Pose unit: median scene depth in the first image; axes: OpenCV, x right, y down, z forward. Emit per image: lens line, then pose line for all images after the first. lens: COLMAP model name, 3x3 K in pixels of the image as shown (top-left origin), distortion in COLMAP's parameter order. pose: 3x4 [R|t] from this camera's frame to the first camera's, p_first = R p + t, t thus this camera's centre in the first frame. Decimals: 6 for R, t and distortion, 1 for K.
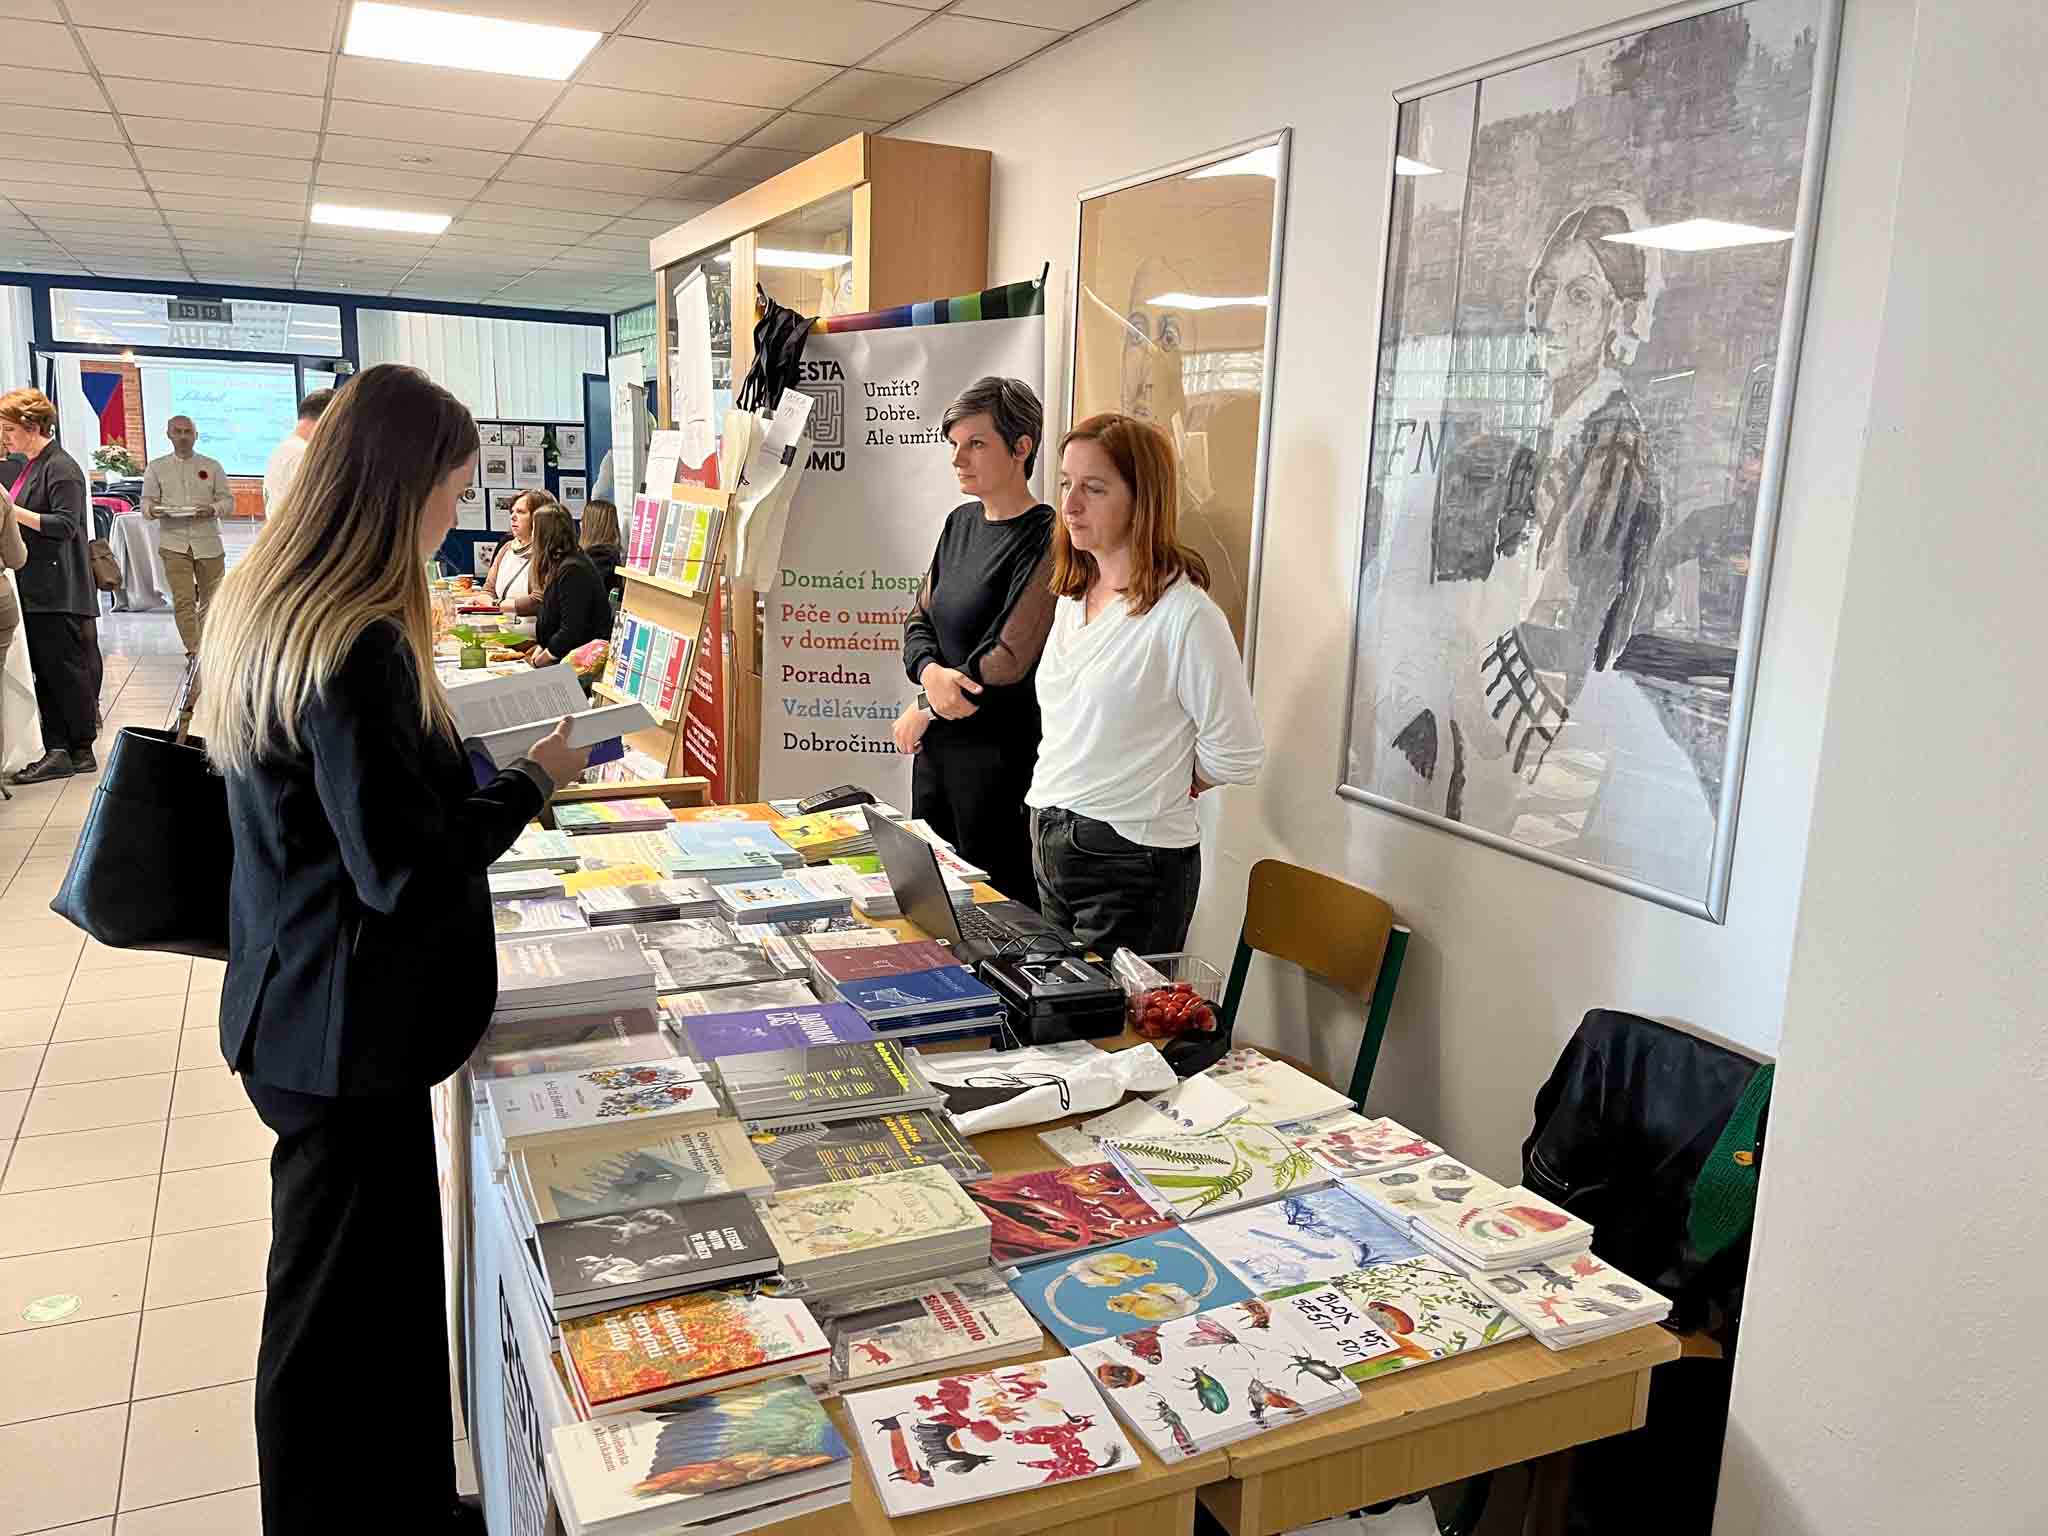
lens RADIAL K [[1575.3, 0, 1024.0], [0, 1575.3, 768.0], [0, 0, 1]] dist [0.006672, -0.007200]
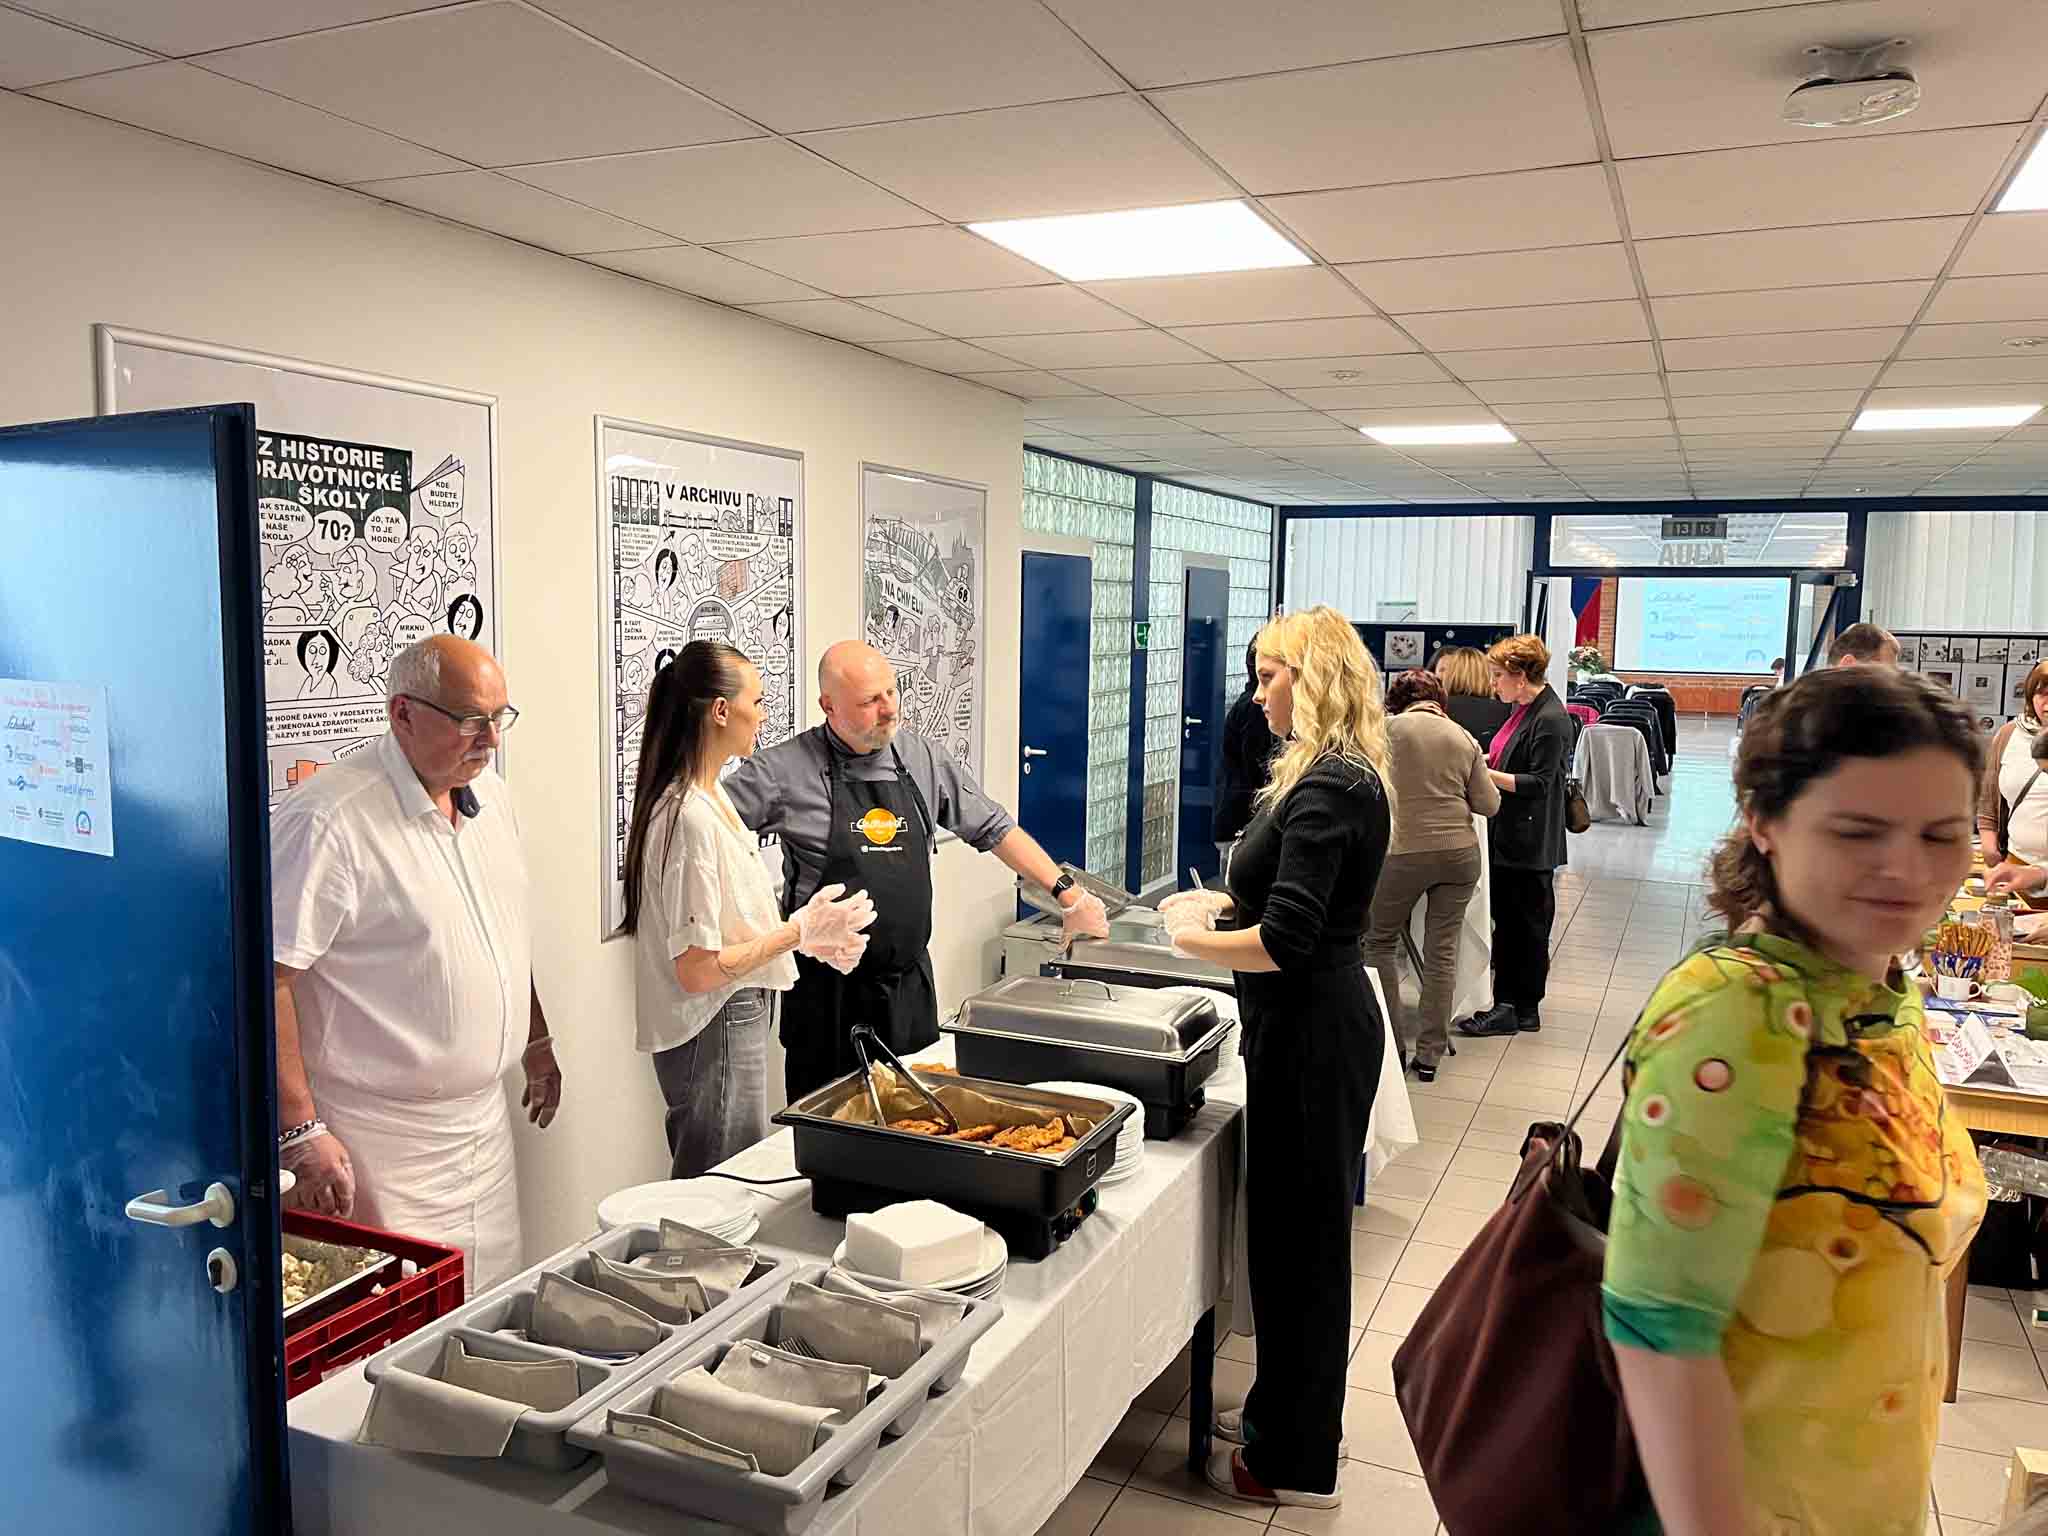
lens RADIAL K [[1575.3, 0, 1024.0], [0, 1575.3, 768.0], [0, 0, 1]] dist [0.006672, -0.007200]
pose [[0.657027, 0.051656, -0.752095, -0.097190], [-0.135588, 0.989478, -0.050488, -0.064725], [0.741573, 0.135147, 0.657118, 0.143703]]
